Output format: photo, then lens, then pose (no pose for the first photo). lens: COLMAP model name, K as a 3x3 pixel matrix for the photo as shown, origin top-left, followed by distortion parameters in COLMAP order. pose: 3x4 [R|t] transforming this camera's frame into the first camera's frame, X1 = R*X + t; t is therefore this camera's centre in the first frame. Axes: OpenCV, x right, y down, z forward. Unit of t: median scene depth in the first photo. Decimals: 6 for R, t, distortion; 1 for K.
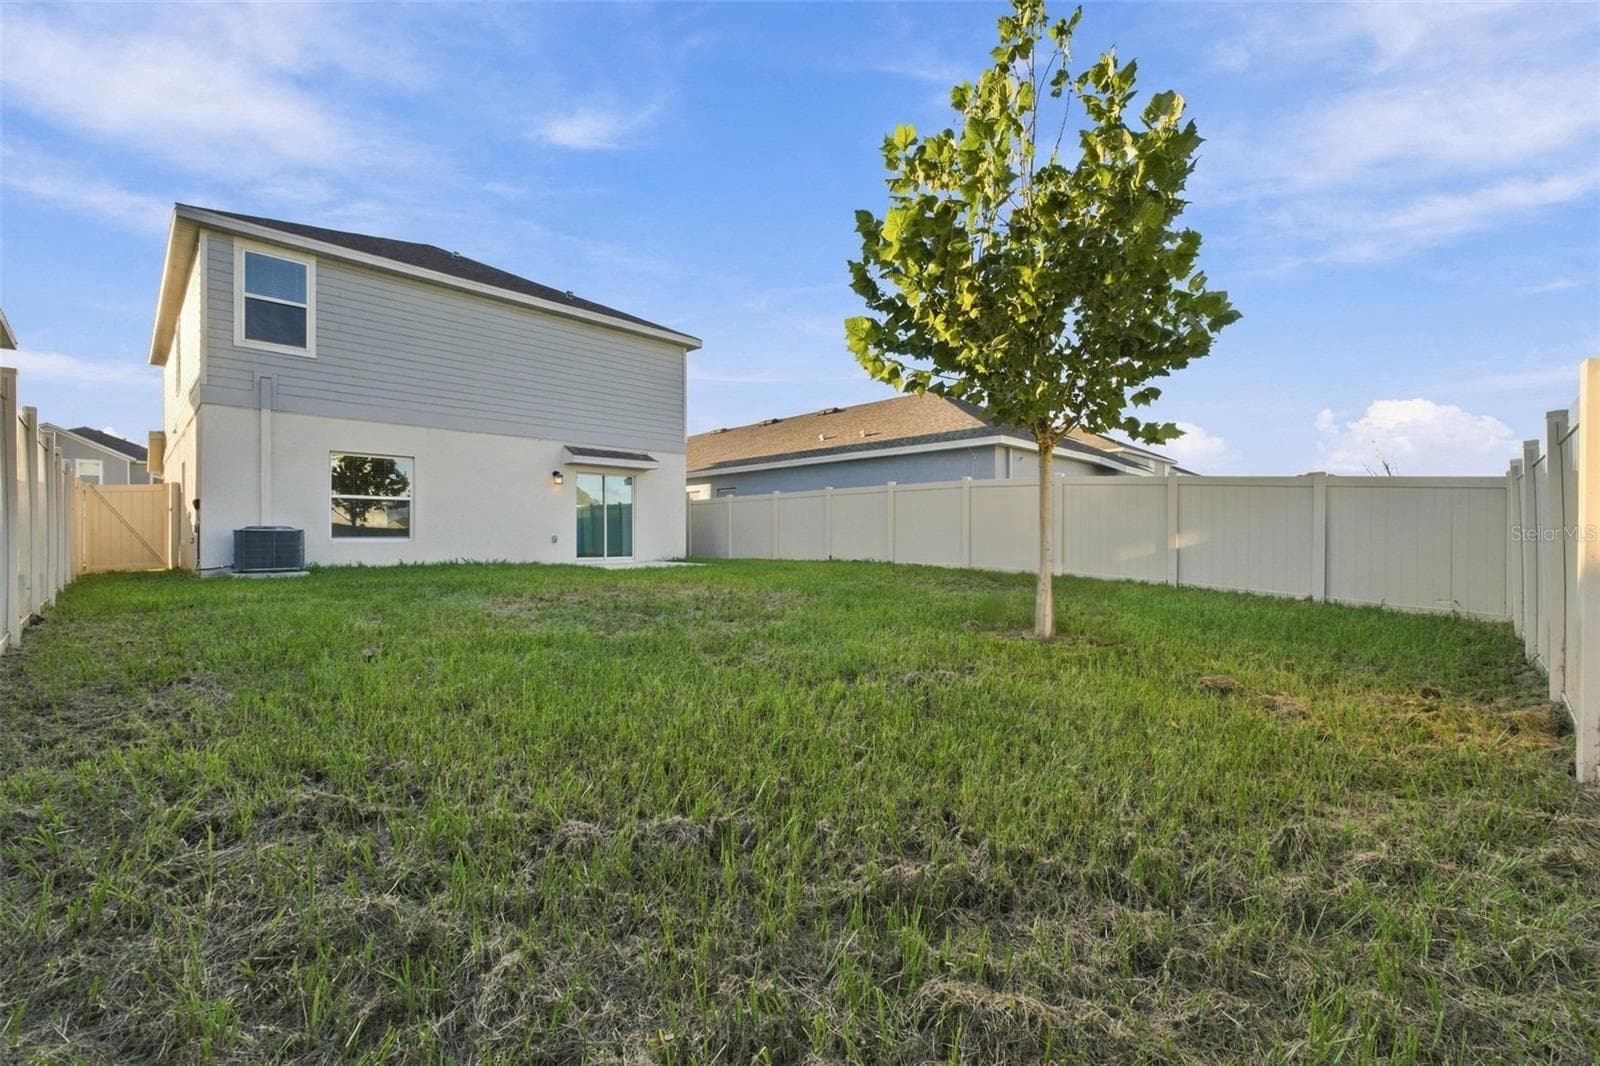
lens RADIAL K [[666.3, 0, 803.1], [0, 666.3, 547.2], [0, 0, 1]] dist [0.000886, -0.000005]
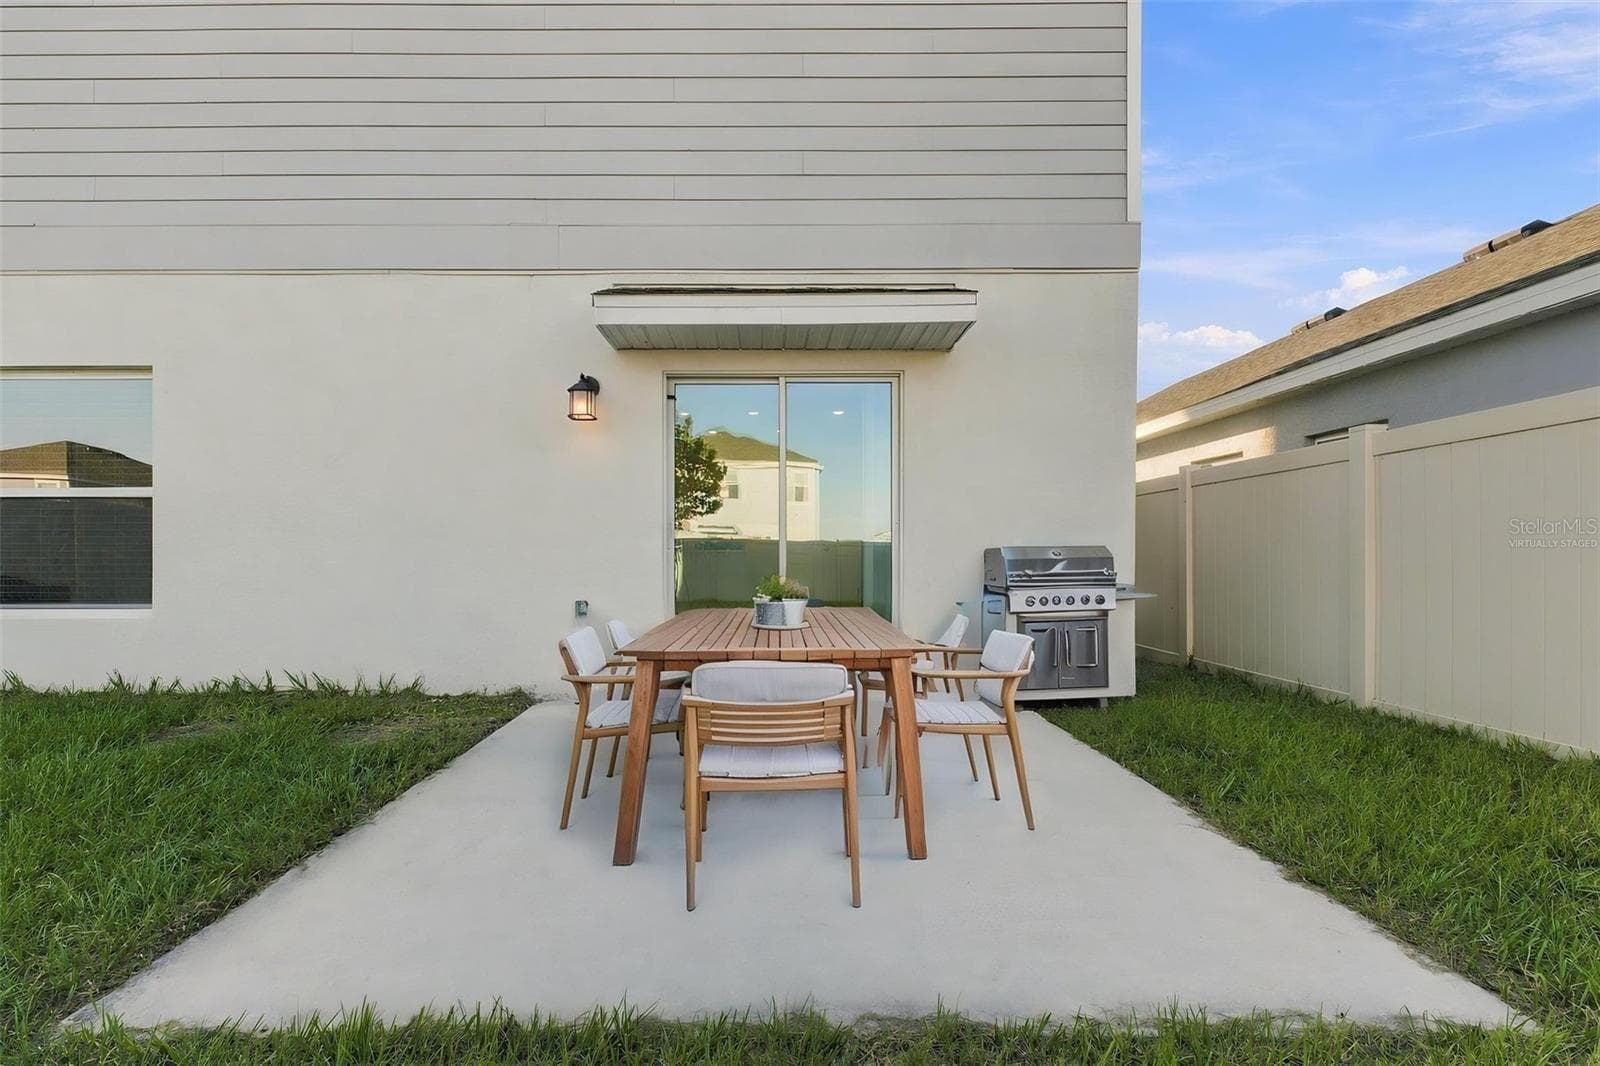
lens RADIAL K [[666.3, 0, 803.1], [0, 666.3, 547.2], [0, 0, 1]] dist [0.000886, -0.000005]
pose [[0.702981, -0.007553, -0.711169, -0.111444], [-0.010222, 0.999733, -0.020722, -0.038955], [0.711135, 0.021837, 0.702716, 0.938663]]
